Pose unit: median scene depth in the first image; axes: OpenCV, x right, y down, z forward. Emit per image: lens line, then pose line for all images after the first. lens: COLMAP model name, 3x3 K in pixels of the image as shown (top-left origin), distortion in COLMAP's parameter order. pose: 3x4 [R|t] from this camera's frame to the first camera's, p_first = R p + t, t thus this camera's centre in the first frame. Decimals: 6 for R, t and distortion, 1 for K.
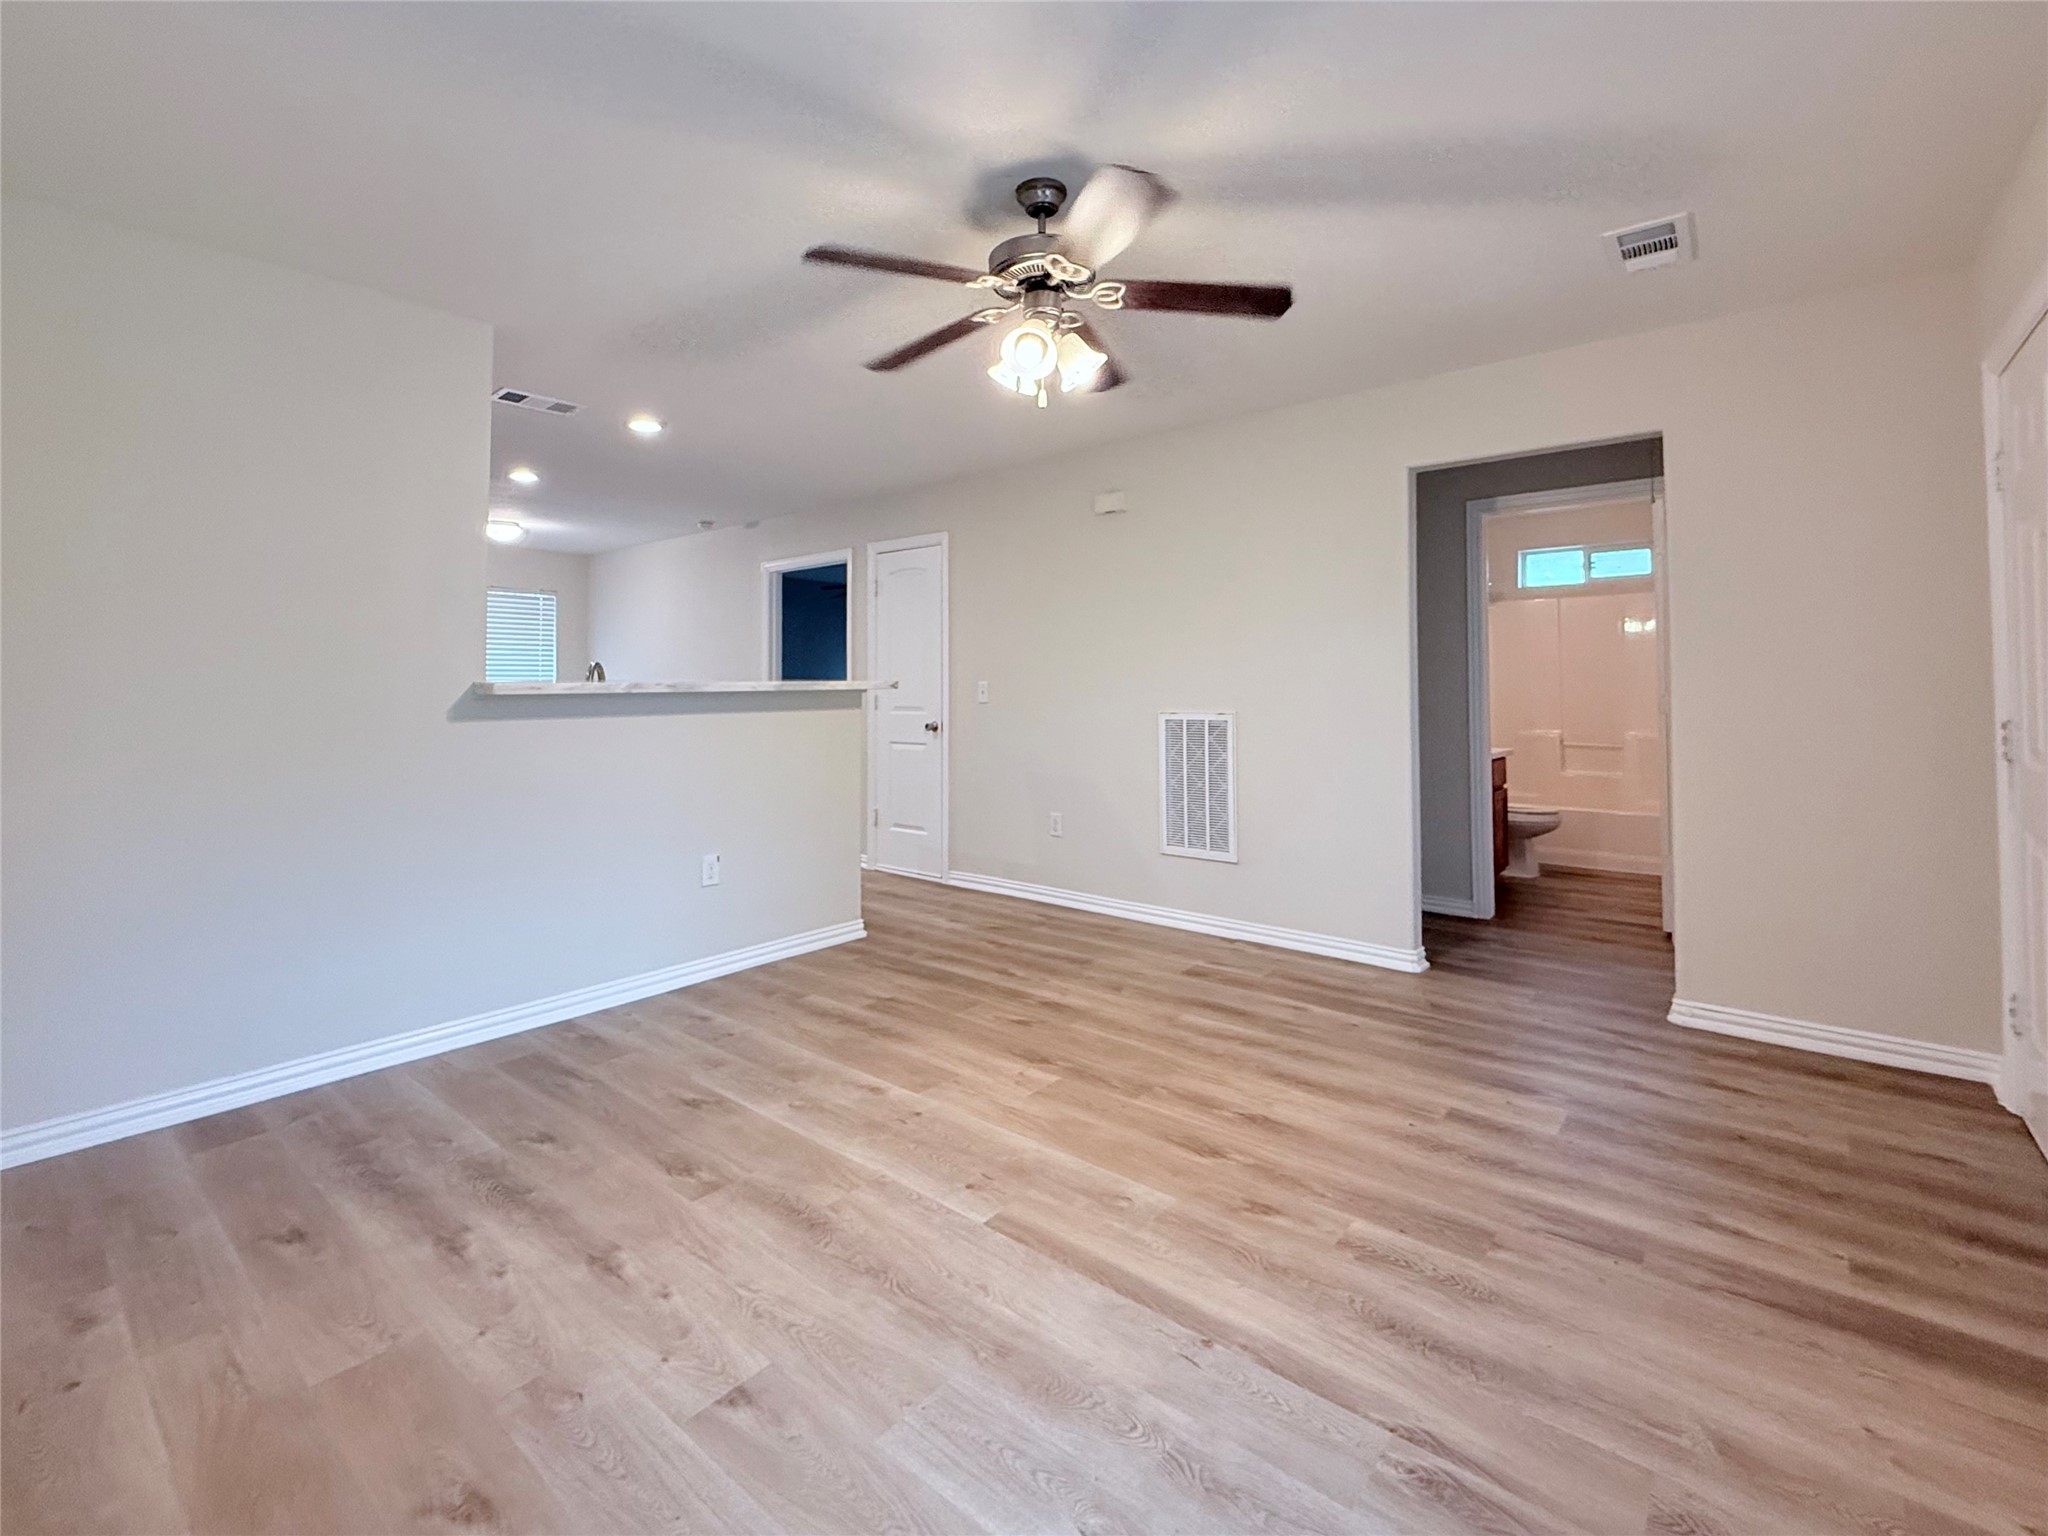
lens RADIAL K [[911.8, 0, 1034.5], [0, 911.8, 771.8], [0, 0, 1]] dist [0.001263, 0.000541]
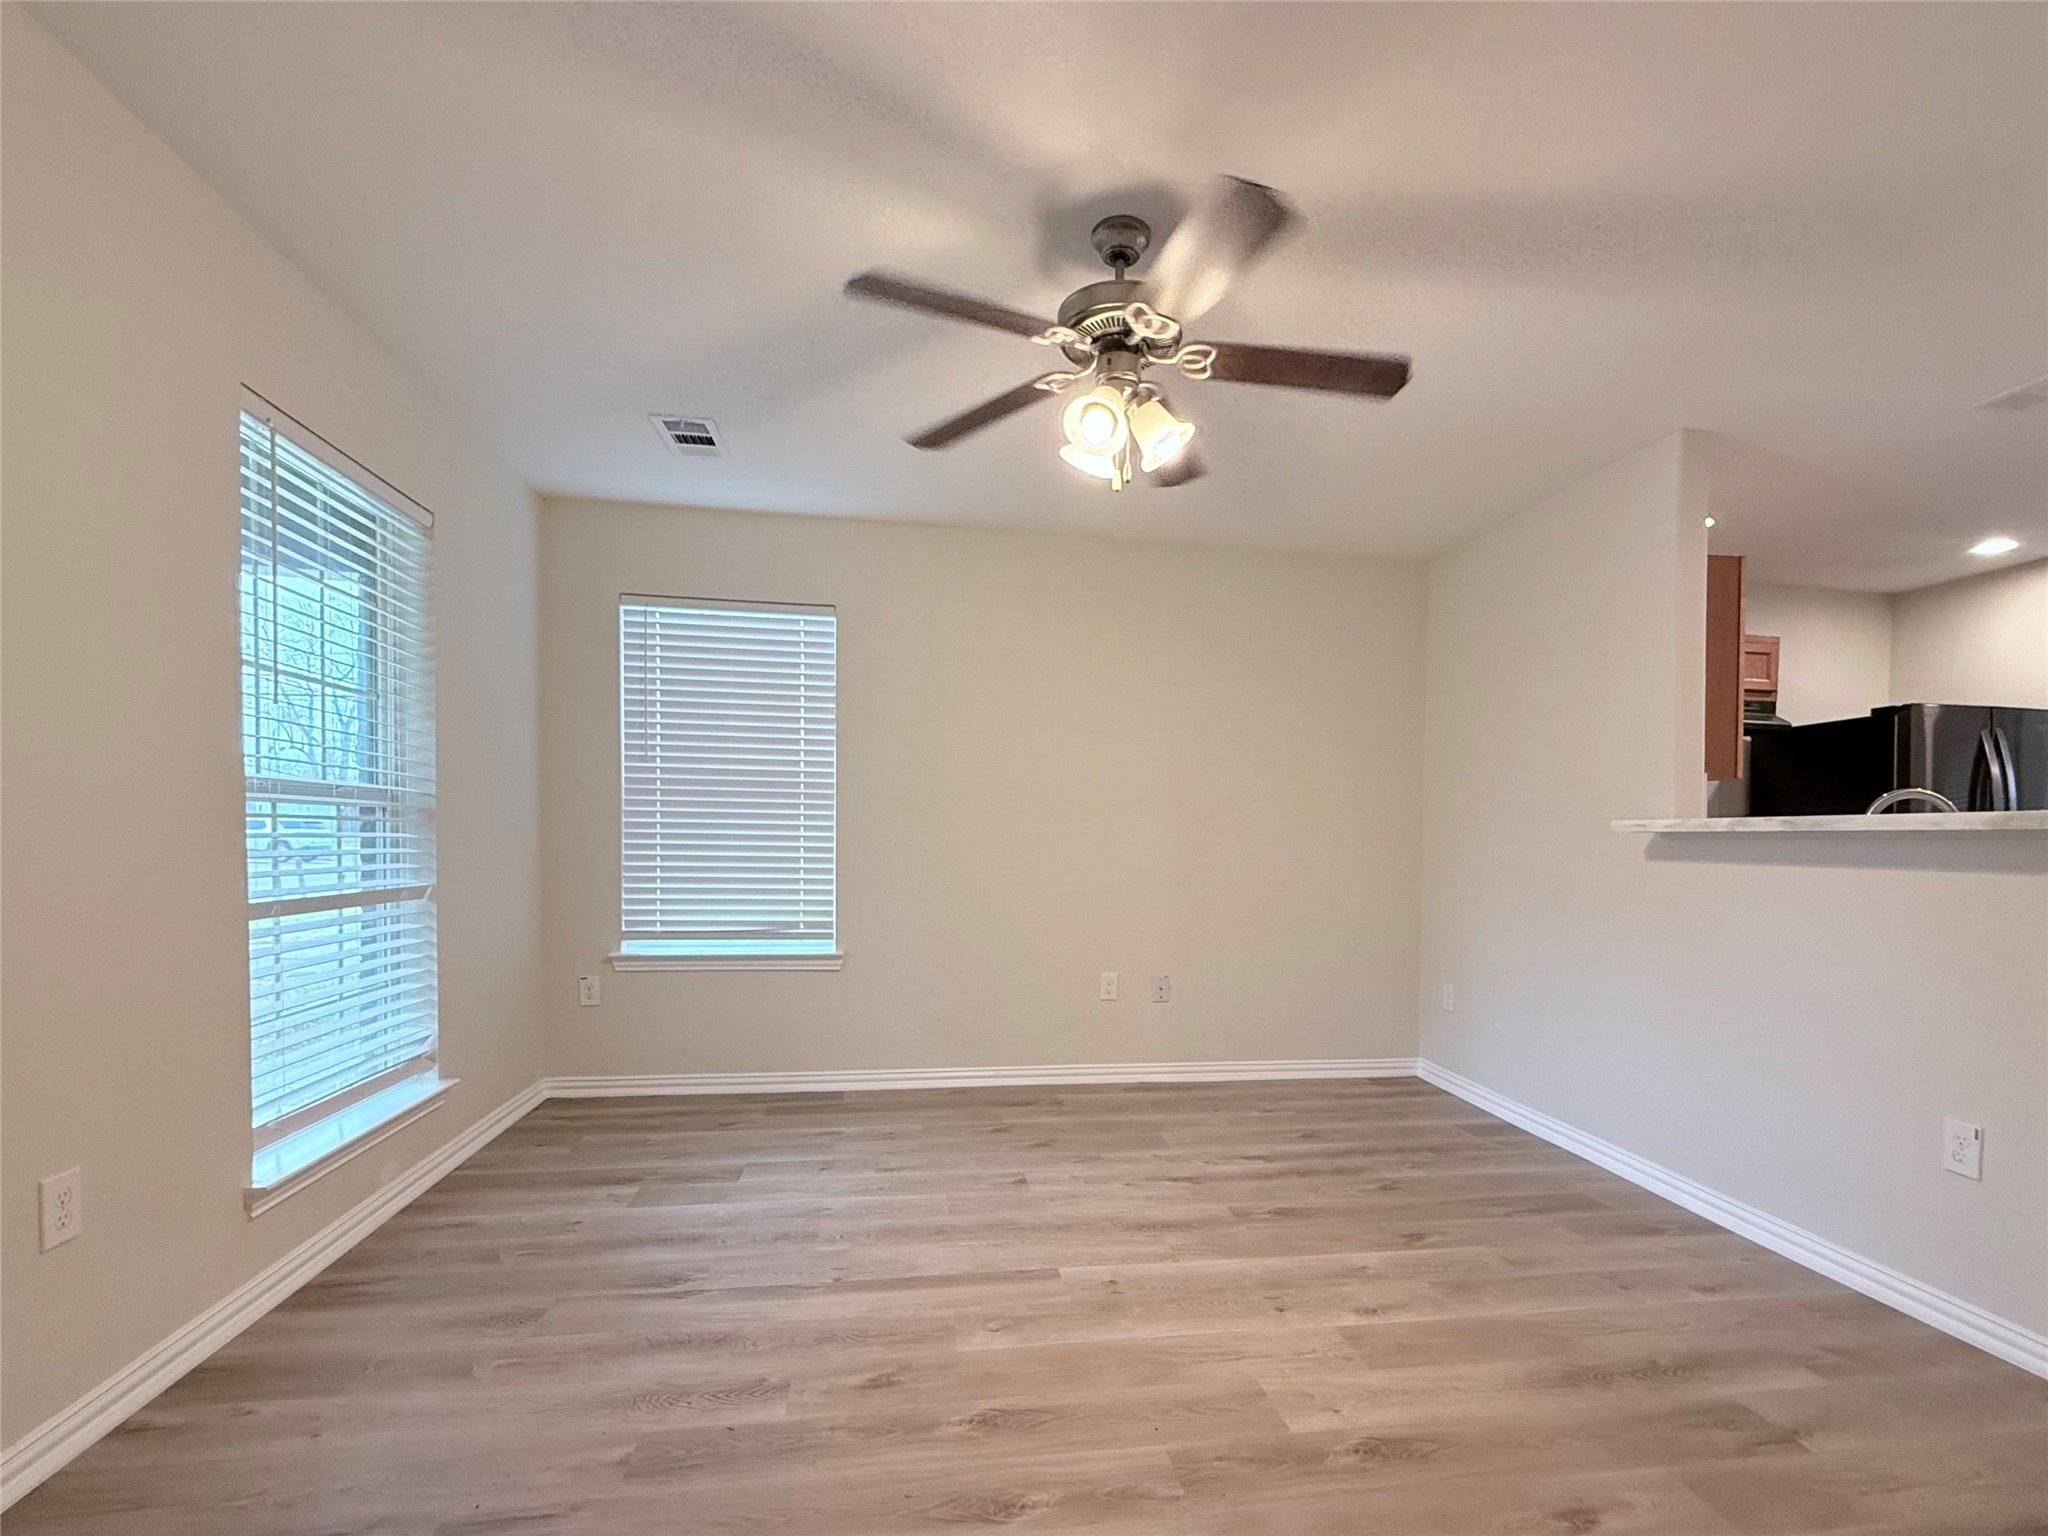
lens RADIAL K [[911.8, 0, 1034.5], [0, 911.8, 771.8], [0, 0, 1]] dist [0.001263, 0.000541]
pose [[-0.663450, -0.058976, -0.745892, 0.851287], [-0.085827, 0.996307, -0.002435, -0.132521], [0.743282, 0.062402, -0.666062, 1.667387]]
